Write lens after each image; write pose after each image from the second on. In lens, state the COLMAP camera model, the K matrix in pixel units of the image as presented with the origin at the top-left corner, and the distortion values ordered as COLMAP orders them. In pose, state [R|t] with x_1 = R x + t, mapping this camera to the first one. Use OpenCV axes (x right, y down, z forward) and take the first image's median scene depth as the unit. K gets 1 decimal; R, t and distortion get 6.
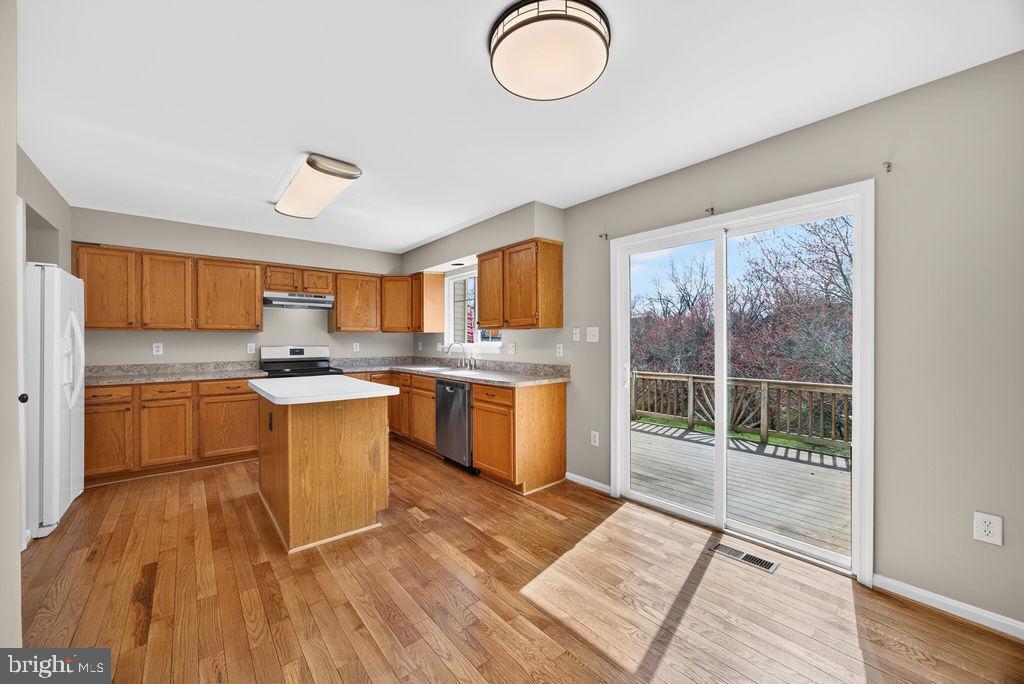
lens RADIAL K [[398.3, 0, 508.2], [0, 398.3, 340.1], [0, 0, 1]] dist [-0.002175, 0.000519]
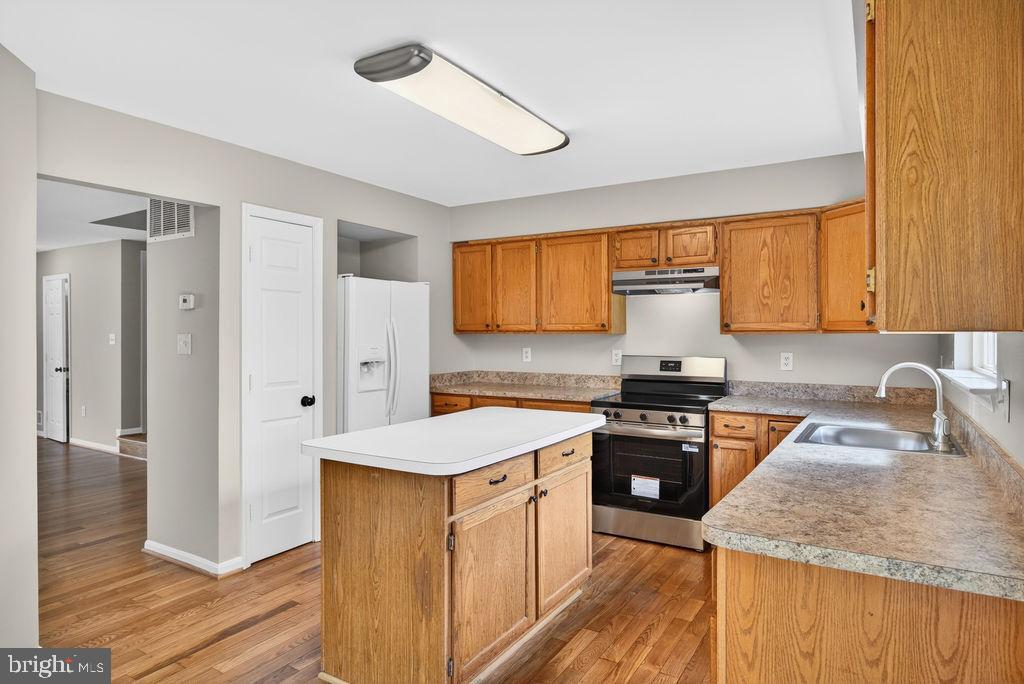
lens RADIAL K [[599.2, 0, 504.6], [0, 599.2, 339.3], [0, 0, 1]] dist [0.008456, -0.000343]
pose [[0.323062, 0.013340, -0.946284, 0.290033], [0.000256, 0.999899, 0.014184, -0.027941], [0.946378, -0.004824, 0.323026, 0.554754]]
